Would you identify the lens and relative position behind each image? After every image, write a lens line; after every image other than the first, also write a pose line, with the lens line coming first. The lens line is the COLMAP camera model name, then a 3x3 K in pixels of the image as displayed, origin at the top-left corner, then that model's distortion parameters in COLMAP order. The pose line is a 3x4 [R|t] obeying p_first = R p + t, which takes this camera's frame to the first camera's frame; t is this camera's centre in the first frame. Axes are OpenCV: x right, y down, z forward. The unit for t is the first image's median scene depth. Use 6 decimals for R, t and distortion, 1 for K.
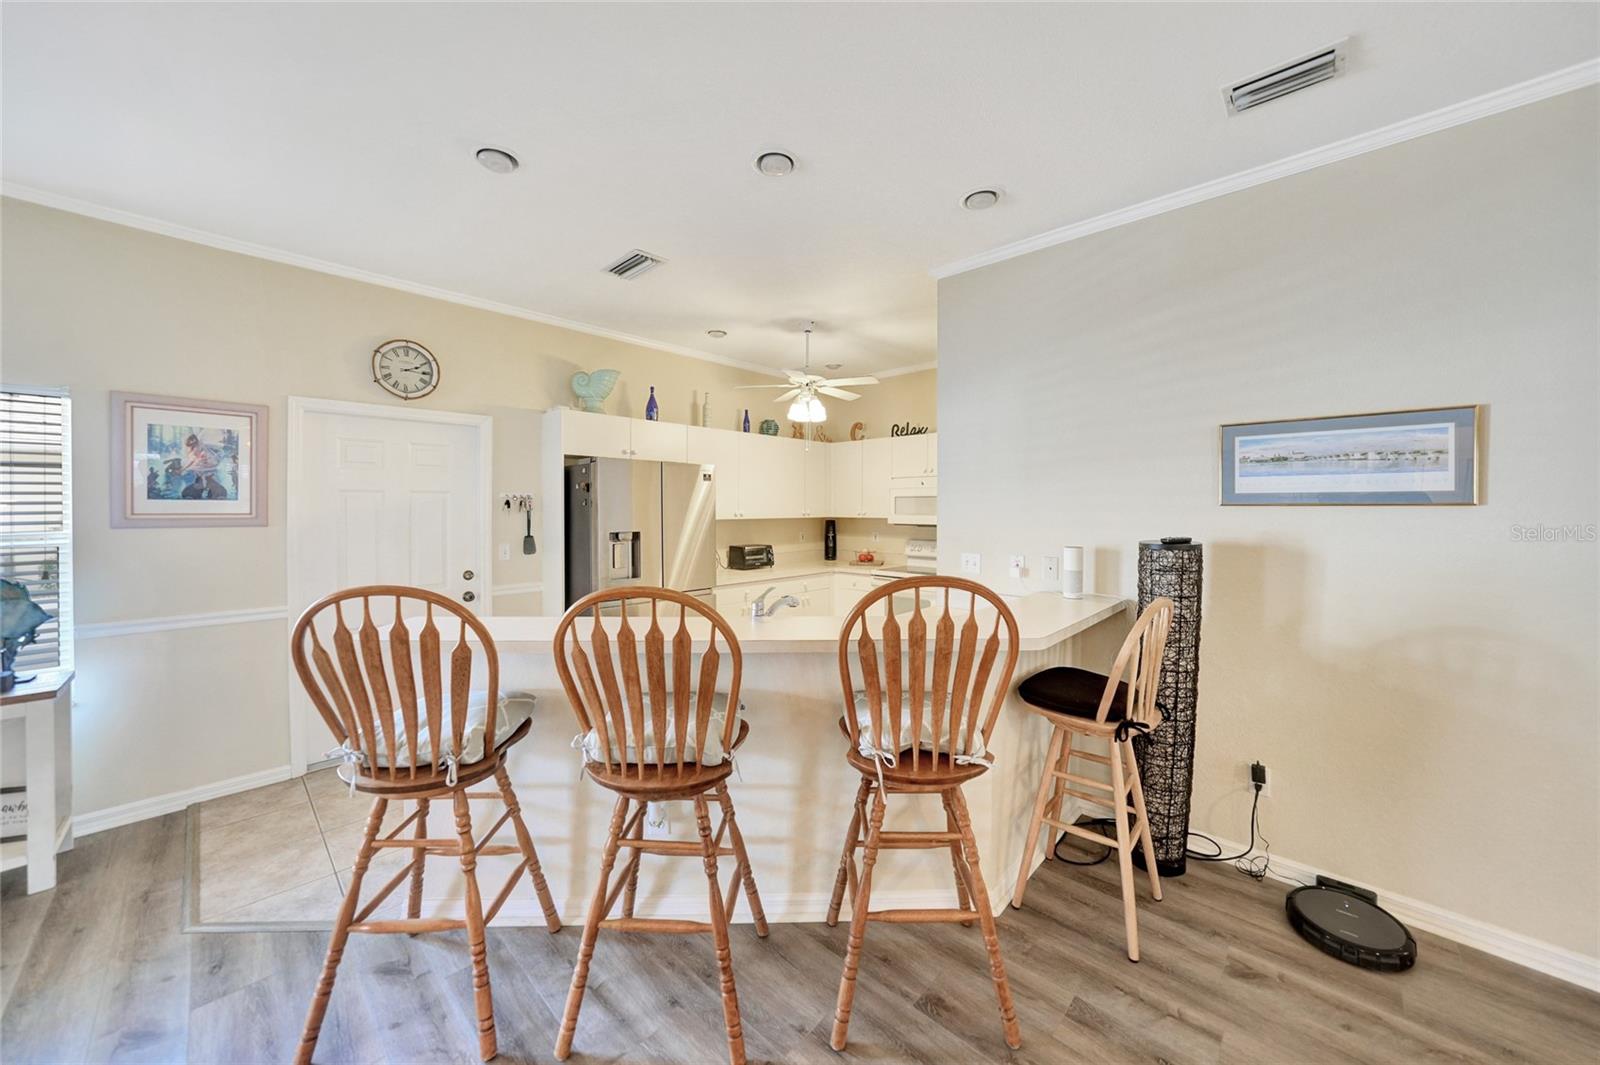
lens RADIAL K [[570.6, 0, 814.7], [0, 570.6, 509.6], [0, 0, 1]] dist [-0.015489, 0.000244]
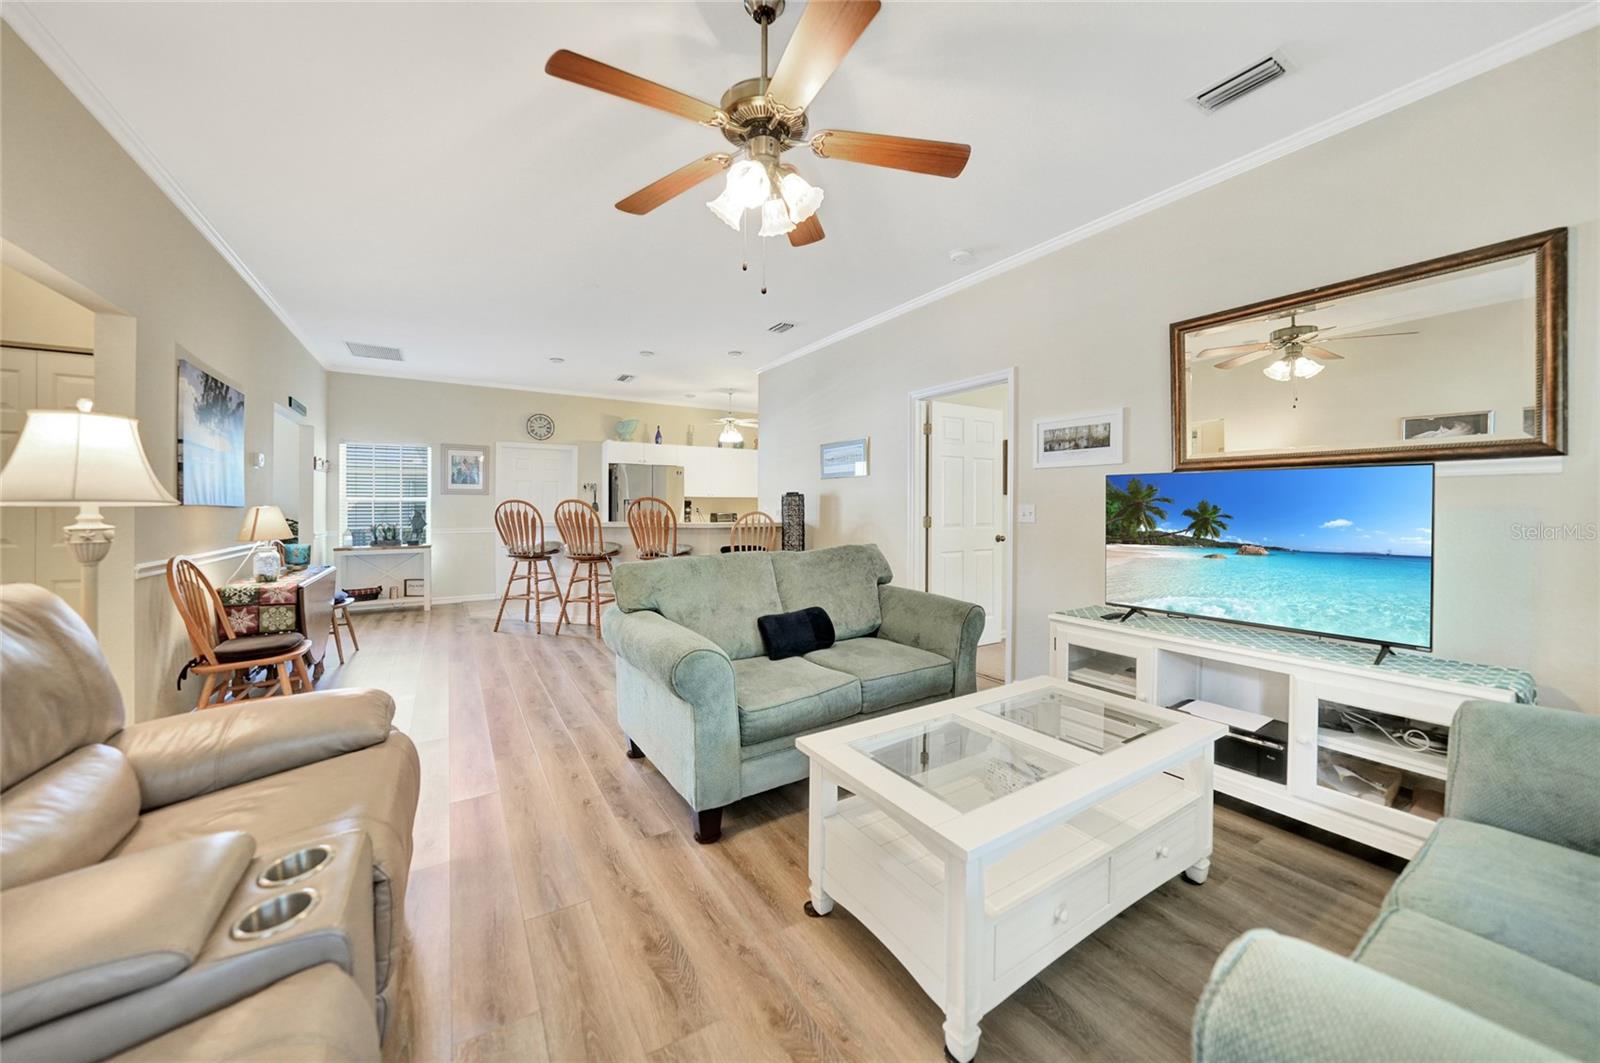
lens RADIAL K [[570.7, 0, 798.5], [0, 570.7, 508.3], [0, 0, 1]] dist [-0.012316, 0.000010]
pose [[0.963117, -0.001058, -0.269080, 0.792585], [-0.000528, 0.999983, -0.005825, 0.080303], [0.269081, 0.005752, 0.963100, -0.817549]]
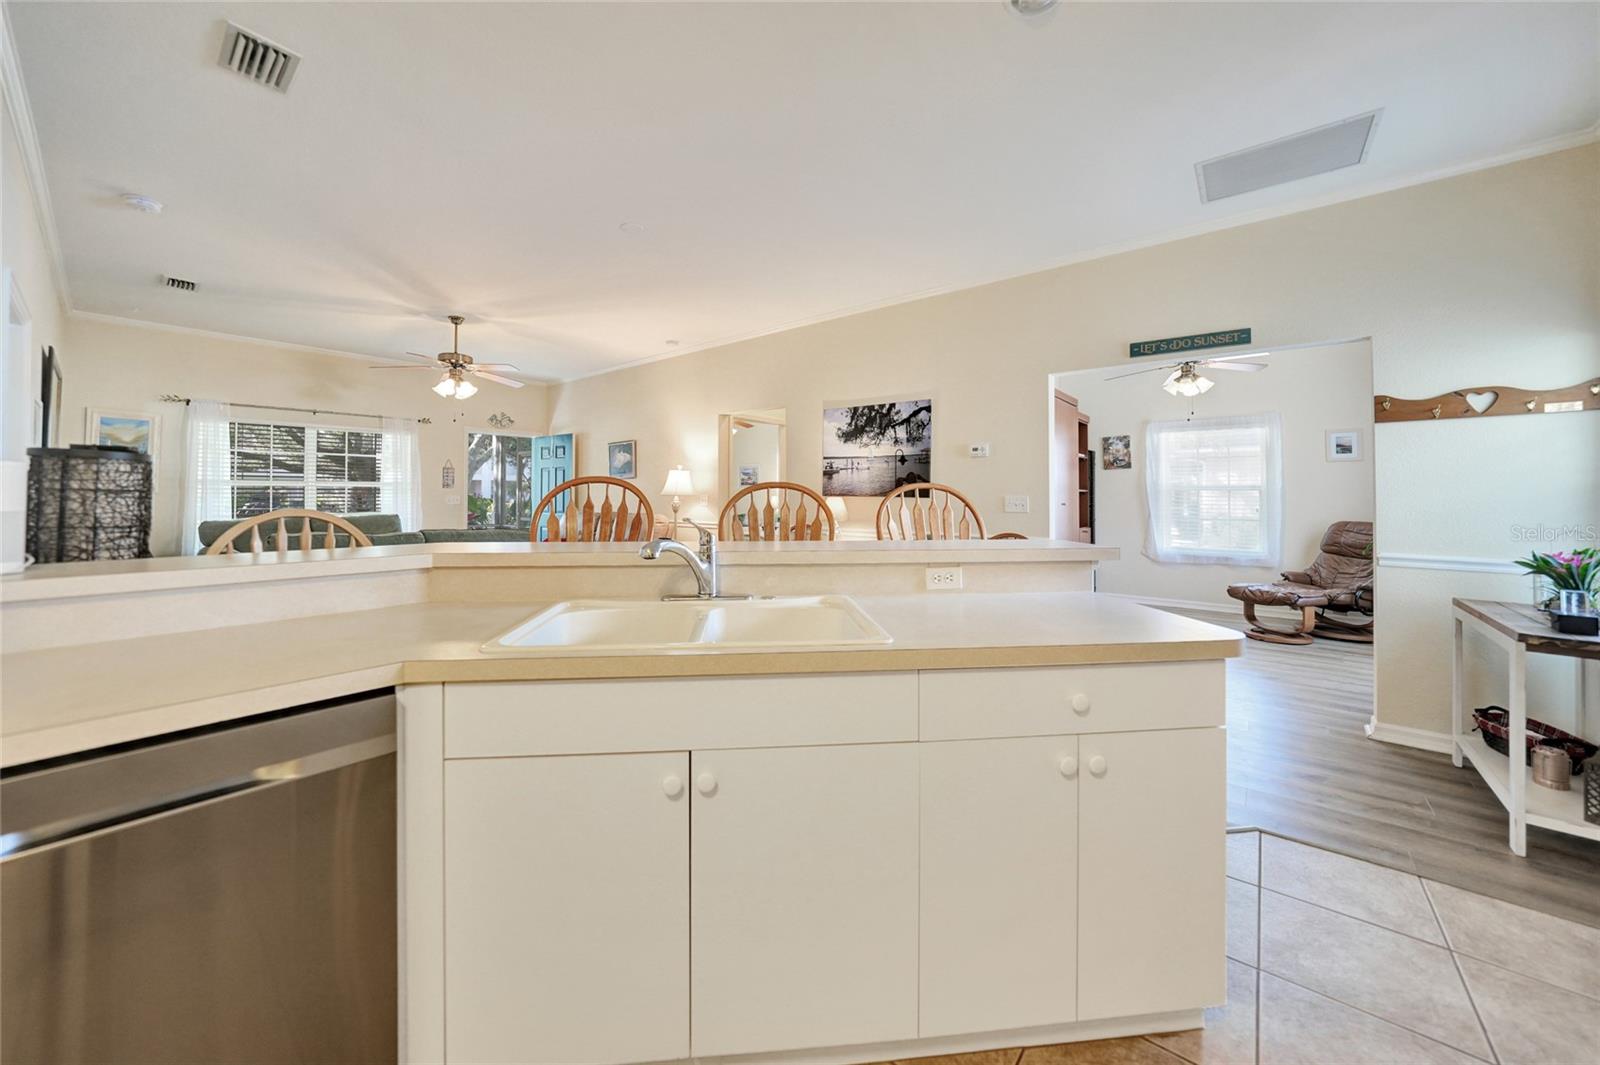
lens RADIAL K [[579.8, 0, 796.1], [0, 579.8, 490.1], [0, 0, 1]] dist [-0.022417, 0.006033]
pose [[-0.997807, -0.005374, -0.065973, -0.084578], [-0.005270, 0.999985, -0.001749, 0.060690], [0.065981, -0.001398, -0.997820, 1.052930]]
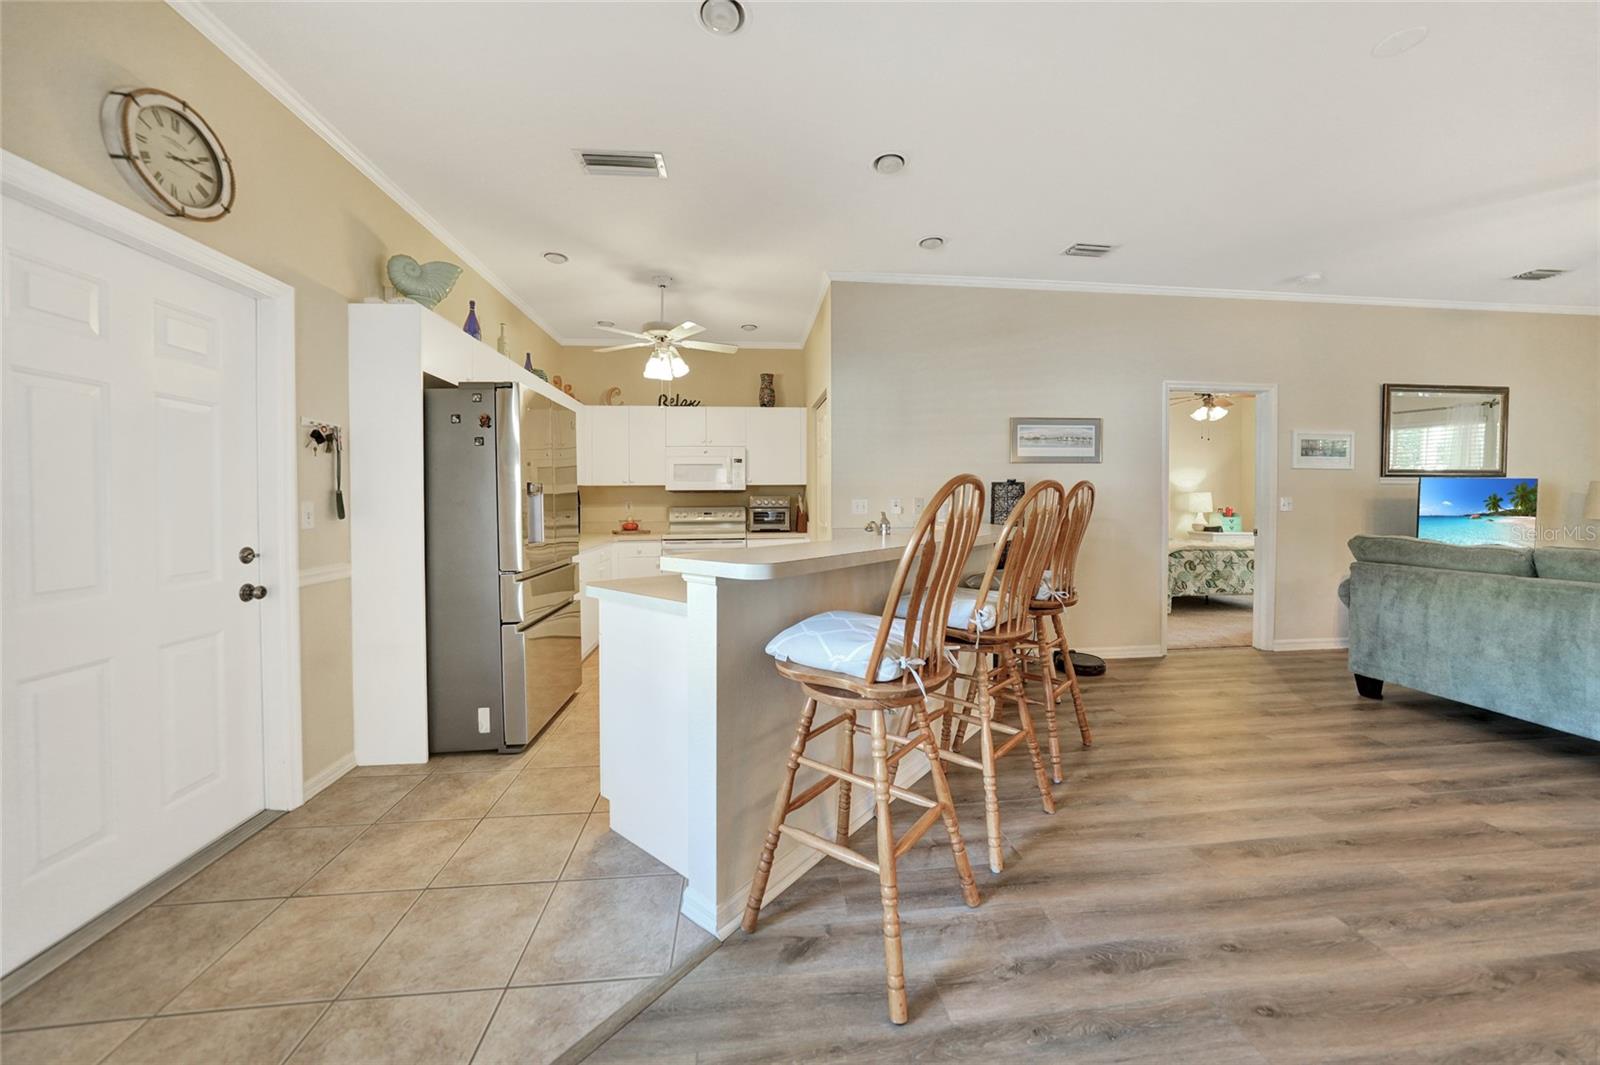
lens RADIAL K [[563.9, 0, 803.7], [0, 563.9, 507.0], [0, 0, 1]] dist [-0.023342, 0.007907]
pose [[0.655723, -0.014199, 0.754868, -0.661506], [0.011875, 0.999893, 0.008492, 0.068588], [-0.754908, 0.003395, 0.655822, 0.209068]]
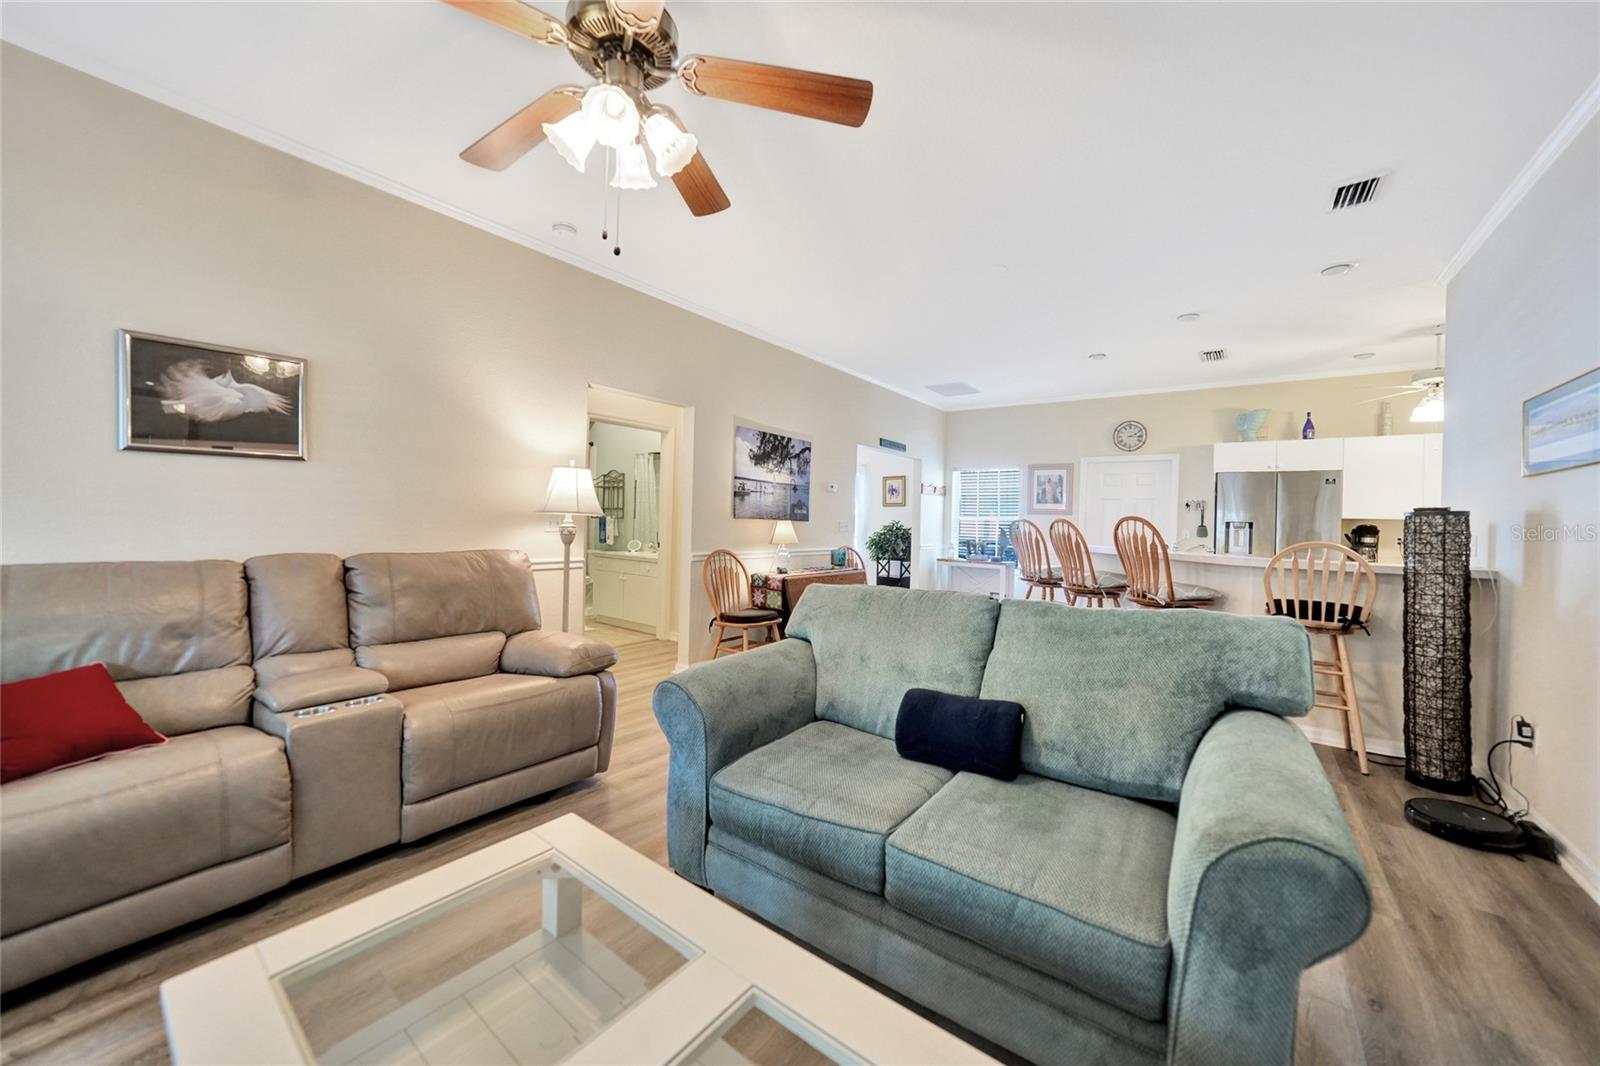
lens RADIAL K [[585.9, 0, 802.8], [0, 585.9, 517.7], [0, 0, 1]] dist [0.000226, 0.000077]
pose [[0.099452, -0.003905, -0.995035, 1.051192], [-0.032755, 0.999438, -0.007196, 0.074896], [0.994503, 0.033308, 0.099269, -0.276921]]
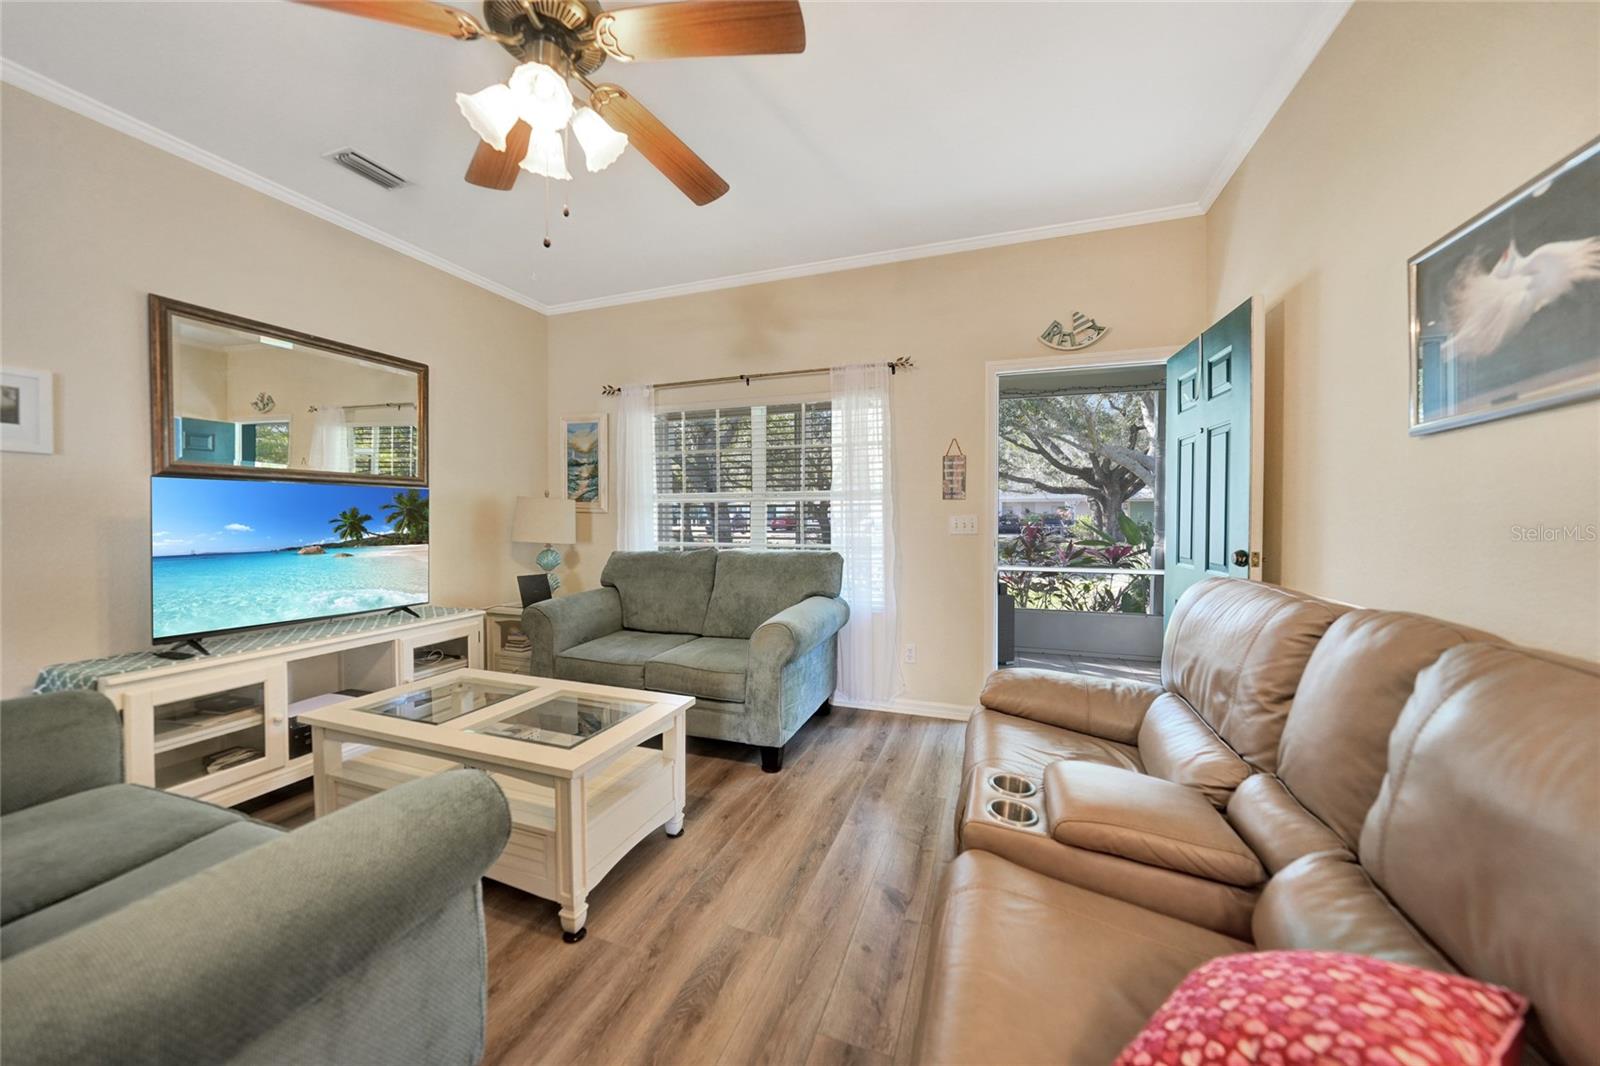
lens RADIAL K [[558.0, 0, 806.3], [0, 558.0, 527.9], [0, 0, 1]] dist [-0.020769, 0.000058]
pose [[-0.395281, -0.025773, 0.918199, 0.228874], [0.006992, 0.999493, 0.031065, 0.072912], [-0.918534, 0.018699, -0.394900, -0.375941]]
